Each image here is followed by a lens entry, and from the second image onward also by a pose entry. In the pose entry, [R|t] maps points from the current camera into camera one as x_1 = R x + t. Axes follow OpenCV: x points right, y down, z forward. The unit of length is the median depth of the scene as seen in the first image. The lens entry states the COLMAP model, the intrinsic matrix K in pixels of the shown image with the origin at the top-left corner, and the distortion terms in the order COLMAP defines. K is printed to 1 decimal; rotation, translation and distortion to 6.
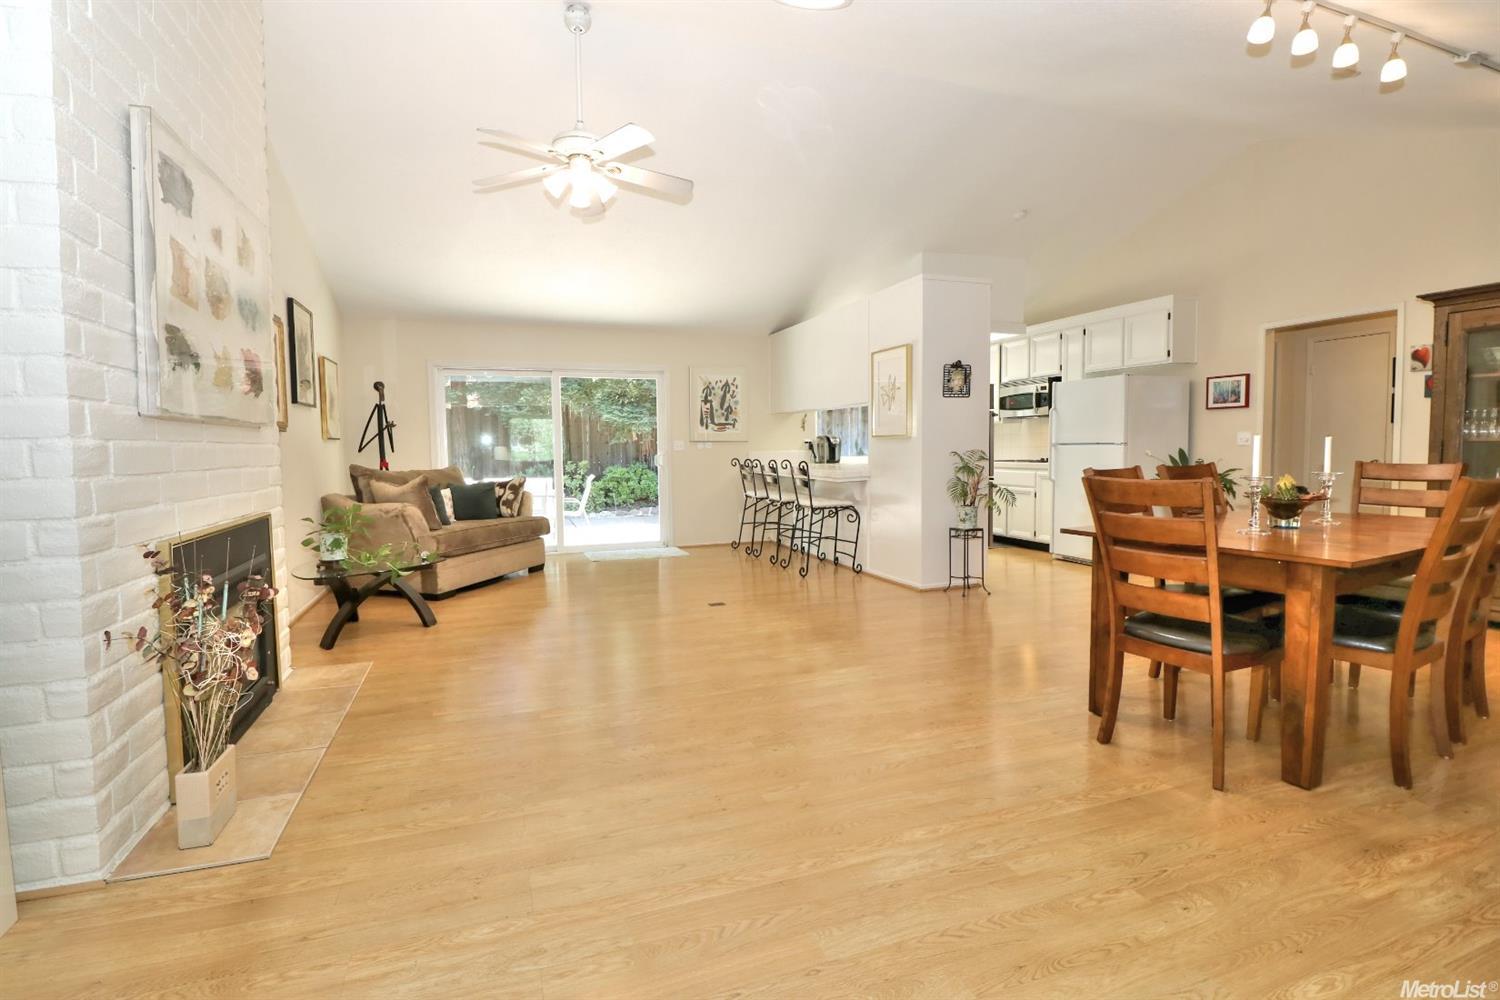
lens RADIAL K [[705.5, 0, 740.8], [0, 705.5, 492.6], [0, 0, 1]] dist [-0.007189, -0.008696]
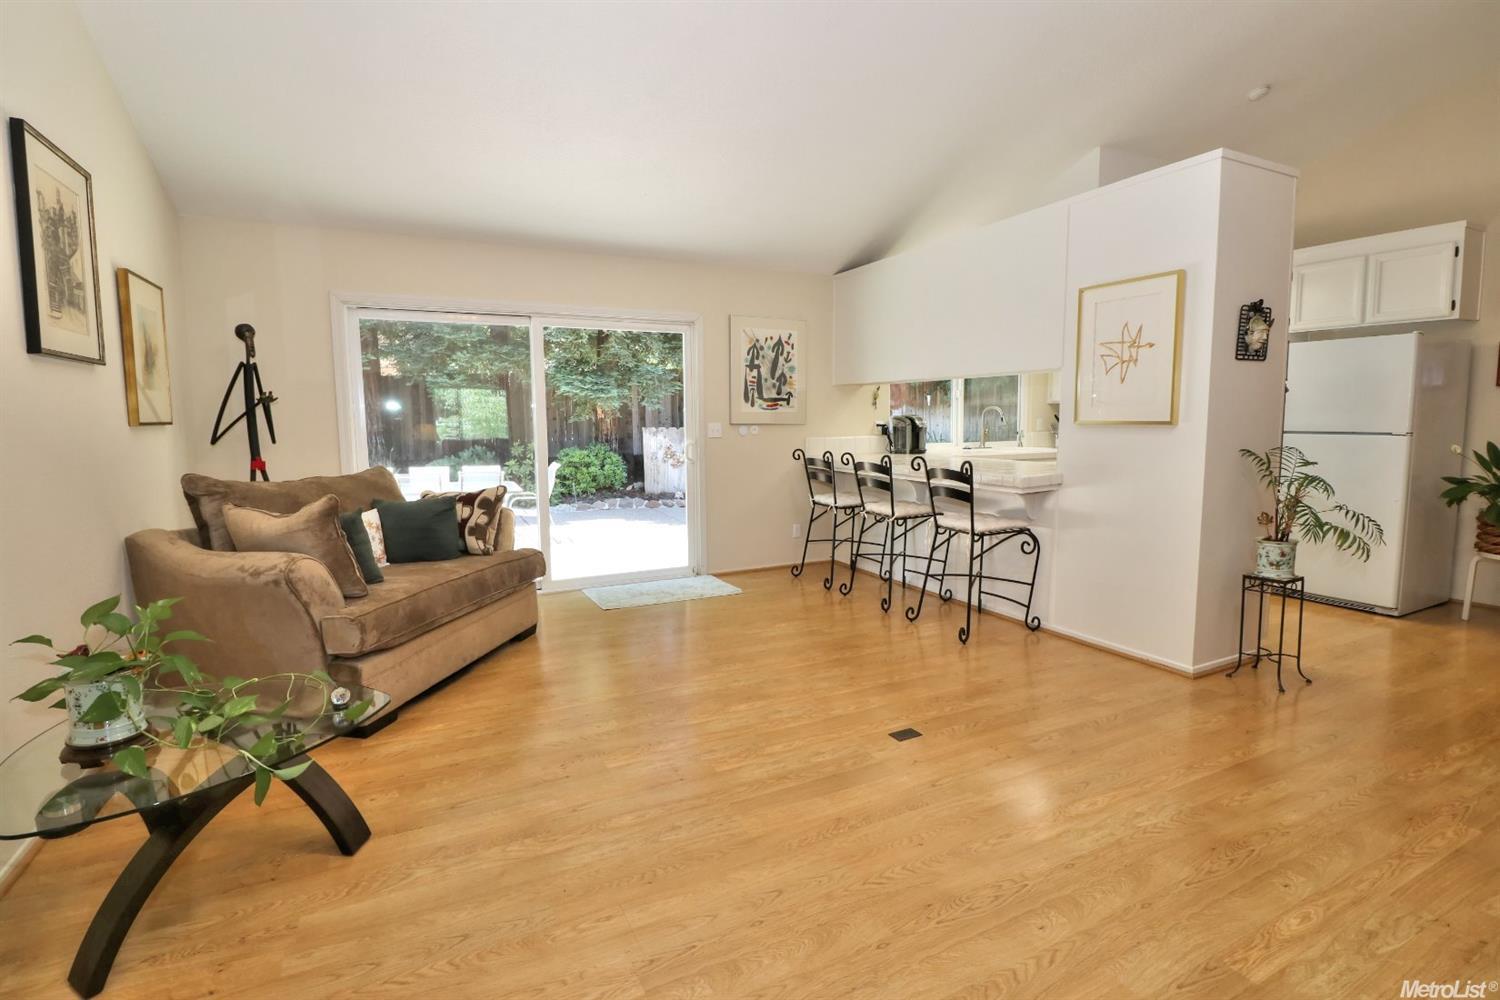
lens RADIAL K [[705.5, 0, 739.7], [0, 705.5, 491.4], [0, 0, 1]] dist [-0.007189, -0.008696]
pose [[0.994132, -0.007560, 0.107910, -0.171194], [0.003680, 0.999341, 0.036113, -0.038864], [-0.108112, -0.035504, 0.993505, 0.376287]]
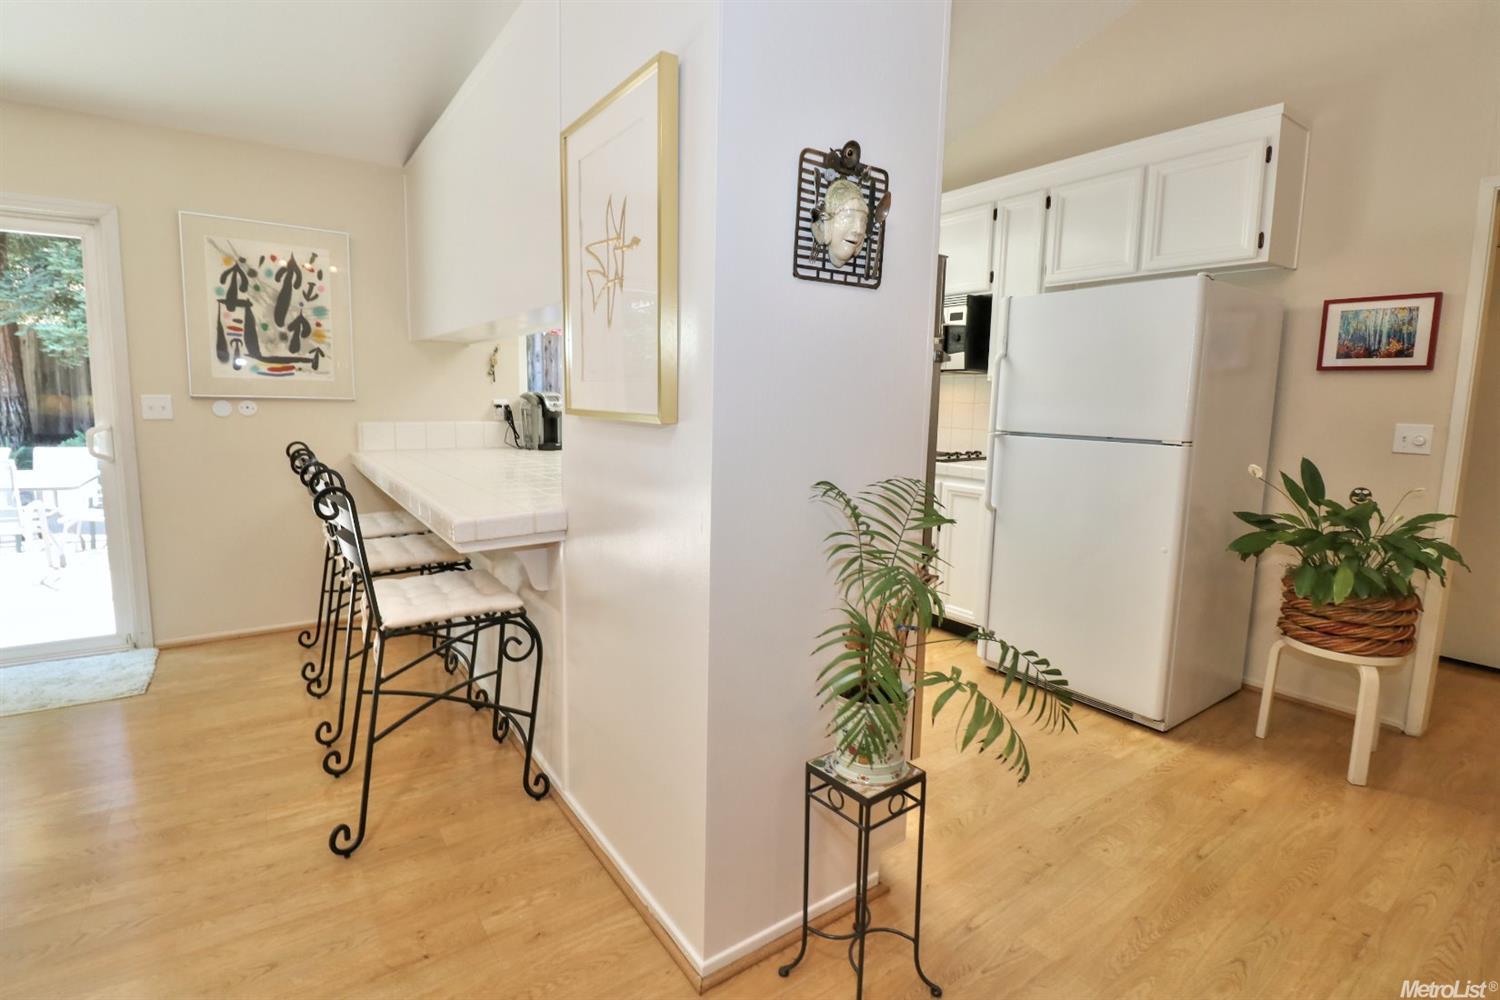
lens RADIAL K [[705.5, 0, 739.3], [0, 705.5, 483.7], [0, 0, 1]] dist [-0.007189, -0.008696]
pose [[0.966006, 0.001037, 0.258519, 0.169075], [-0.016268, 0.998254, 0.056784, -0.062180], [-0.258009, -0.059059, 0.964336, 0.632967]]
